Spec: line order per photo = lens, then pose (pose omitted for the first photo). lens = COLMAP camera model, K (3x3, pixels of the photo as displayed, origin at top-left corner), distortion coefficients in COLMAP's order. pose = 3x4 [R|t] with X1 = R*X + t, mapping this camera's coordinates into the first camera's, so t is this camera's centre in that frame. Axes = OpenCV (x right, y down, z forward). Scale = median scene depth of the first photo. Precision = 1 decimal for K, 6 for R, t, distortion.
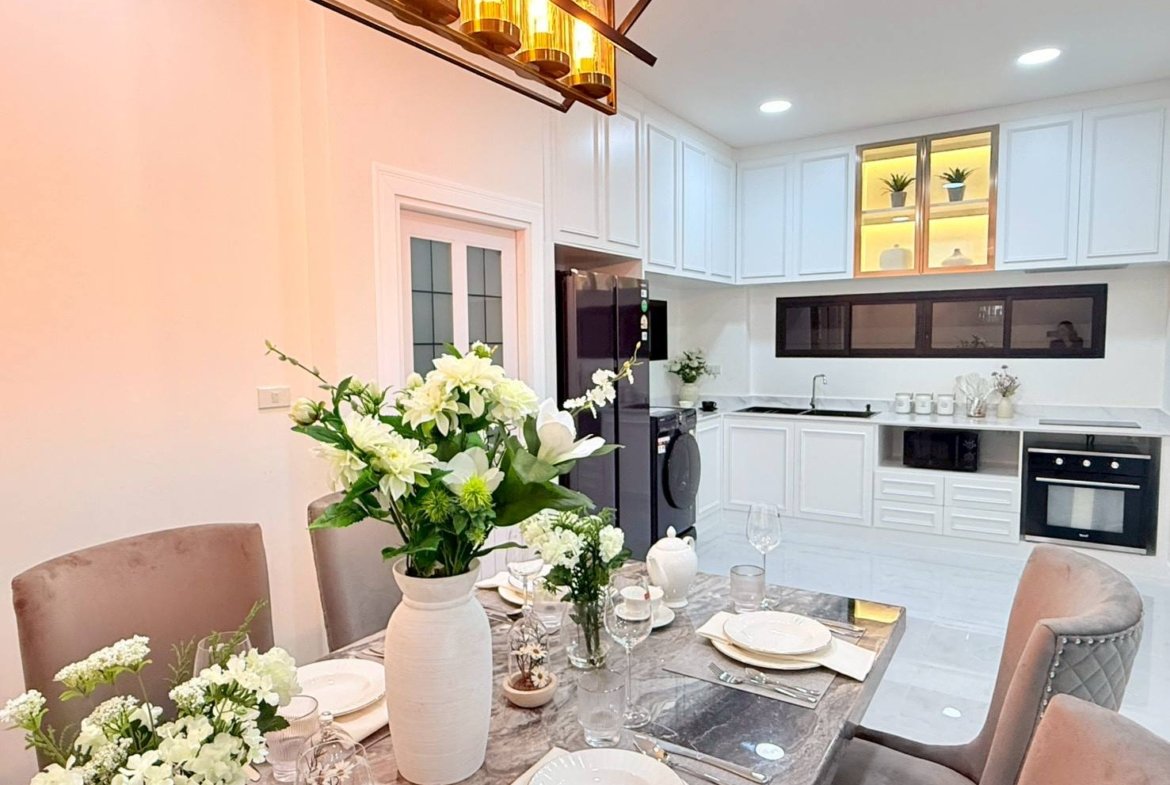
lens RADIAL K [[707.1, 0, 583.7], [0, 707.1, 393.3], [0, 0, 1]] dist [0.004070, 0.007489]
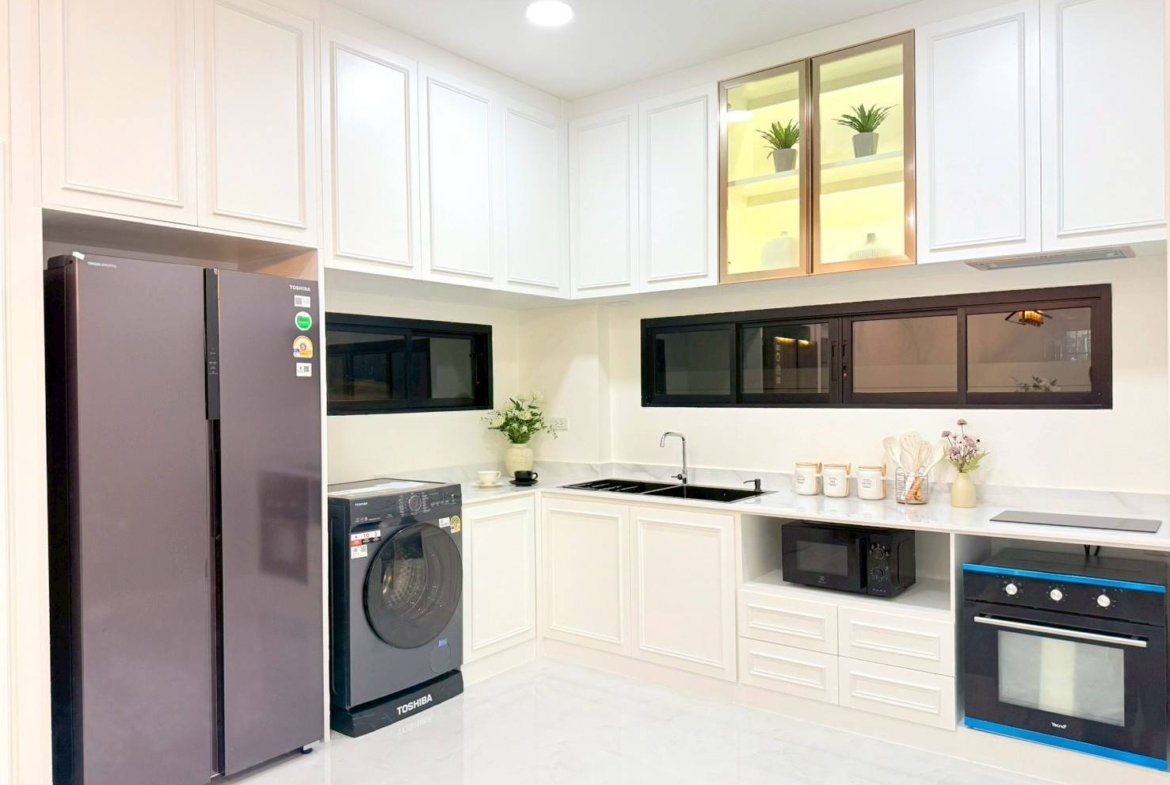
lens RADIAL K [[818.3, 0, 575.2], [0, 818.3, 394.2], [0, 0, 1]] dist [0.043373, -0.035362]
pose [[0.996076, 0.001190, -0.088490, 0.330657], [-0.007269, 0.997631, -0.068404, -0.010411], [0.088199, 0.068779, 0.993725, 0.261481]]
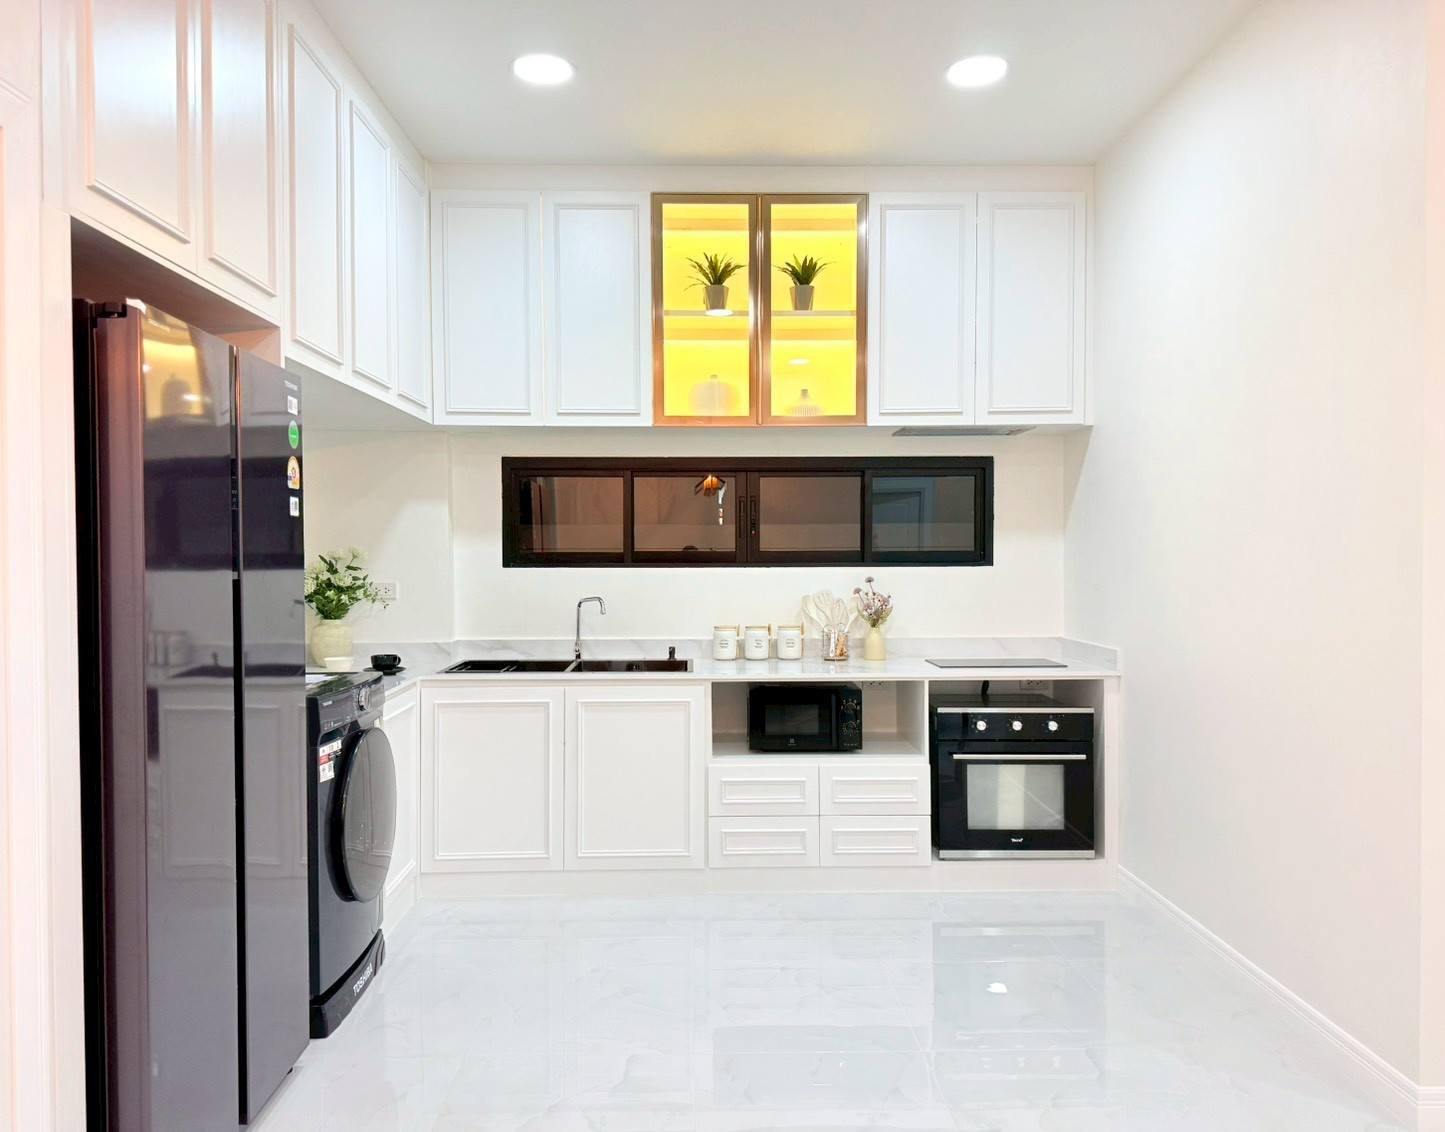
lens RADIAL K [[1058.6, 0, 708.6], [0, 1058.6, 570.5], [0, 0, 1]] dist [0.083935, -0.019447]
pose [[0.833856, -0.000386, 0.551981, -0.052192], [0.033705, 0.998169, -0.050220, -0.002713], [-0.550951, 0.060481, 0.832343, 0.287367]]
